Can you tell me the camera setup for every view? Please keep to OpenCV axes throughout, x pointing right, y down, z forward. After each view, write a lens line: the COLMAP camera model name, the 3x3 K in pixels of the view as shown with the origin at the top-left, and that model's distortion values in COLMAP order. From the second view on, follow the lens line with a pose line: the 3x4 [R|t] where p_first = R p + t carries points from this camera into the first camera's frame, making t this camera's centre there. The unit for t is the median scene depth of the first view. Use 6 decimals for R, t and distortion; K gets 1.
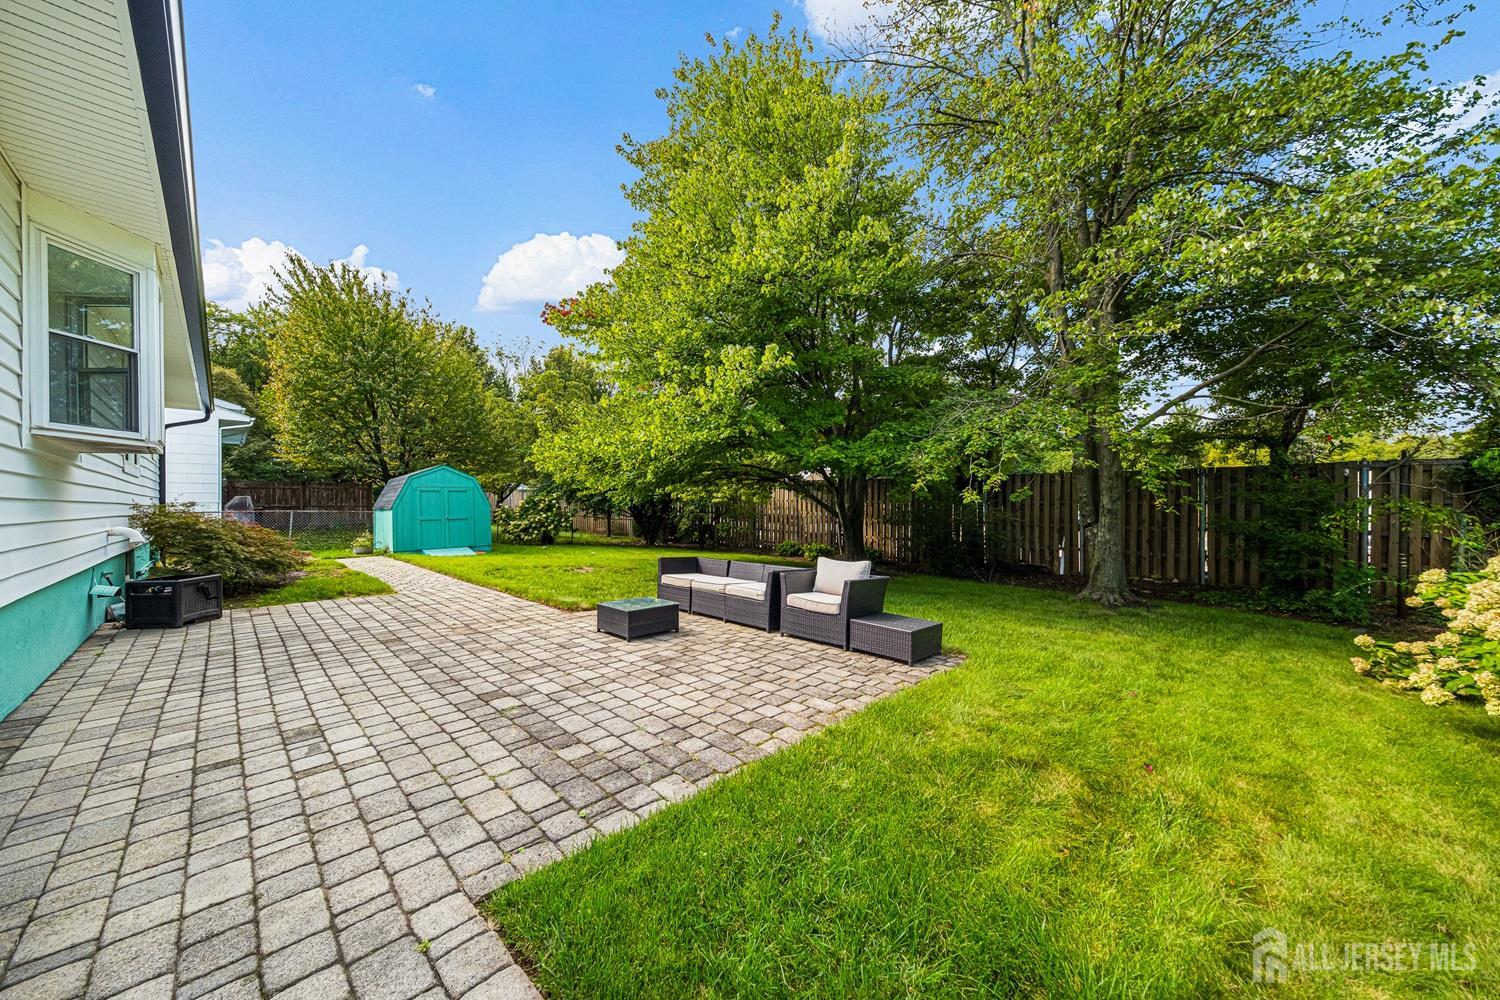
lens RADIAL K [[507.9, 0, 754.6], [0, 507.9, 514.0], [0, 0, 1]] dist [0.010649, -0.001710]
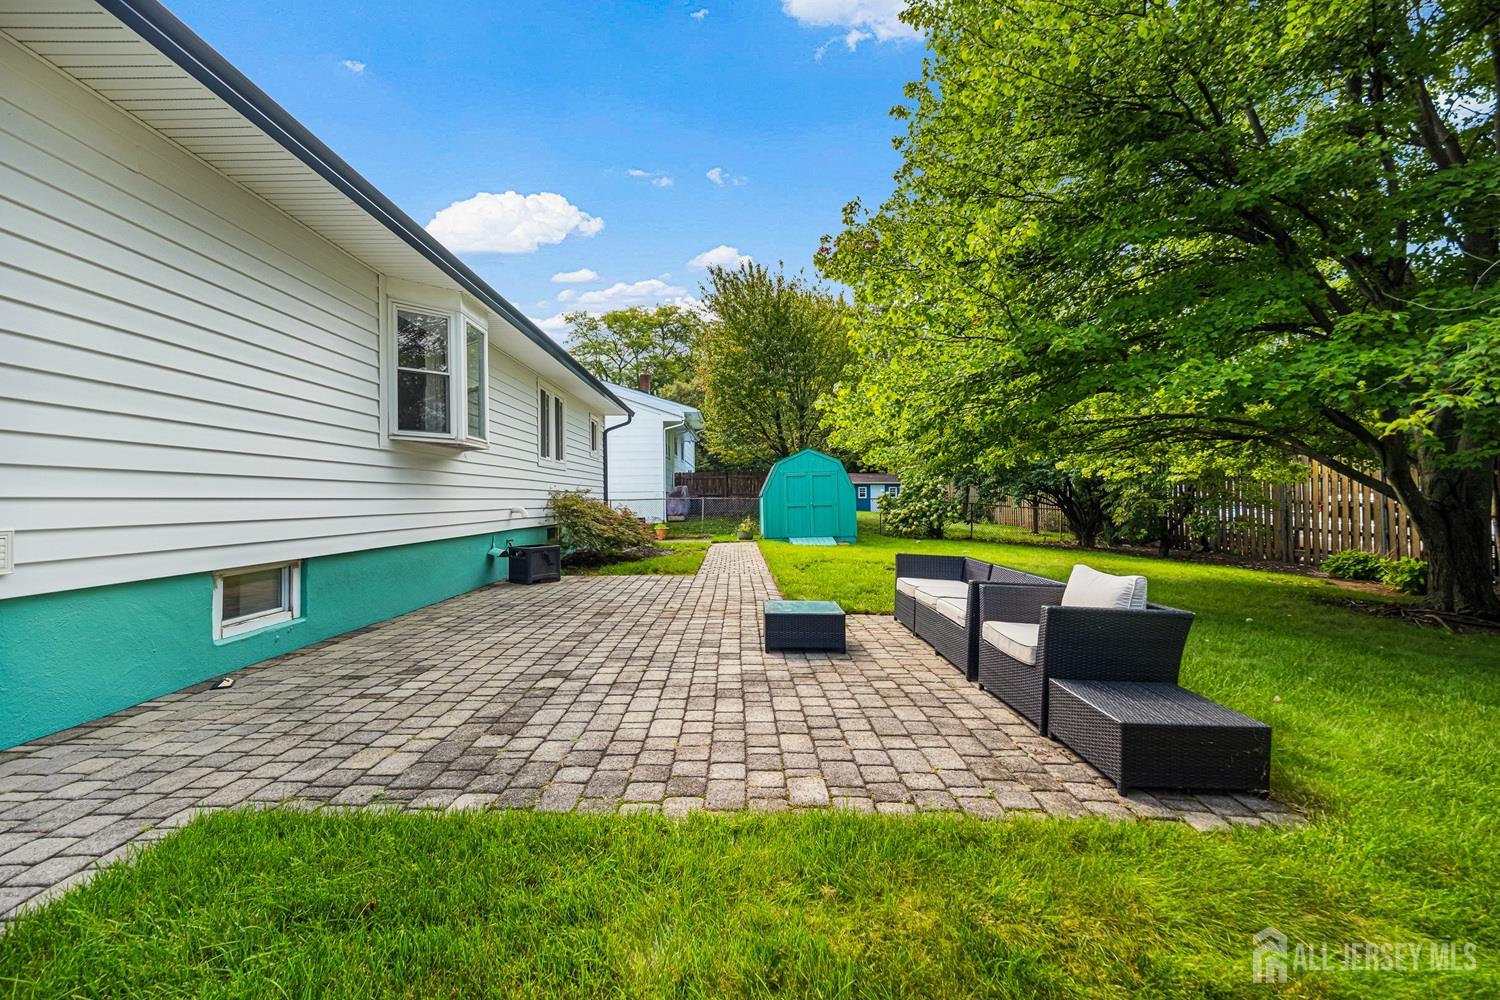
lens RADIAL K [[643.9, 0, 749.2], [0, 643.9, 492.0], [0, 0, 1]] dist [0.018273, -0.002360]
pose [[0.703750, -0.012093, -0.710345, 0.560021], [-0.002062, 0.999816, -0.019064, 0.027657], [0.710445, 0.014881, 0.703596, 0.348833]]
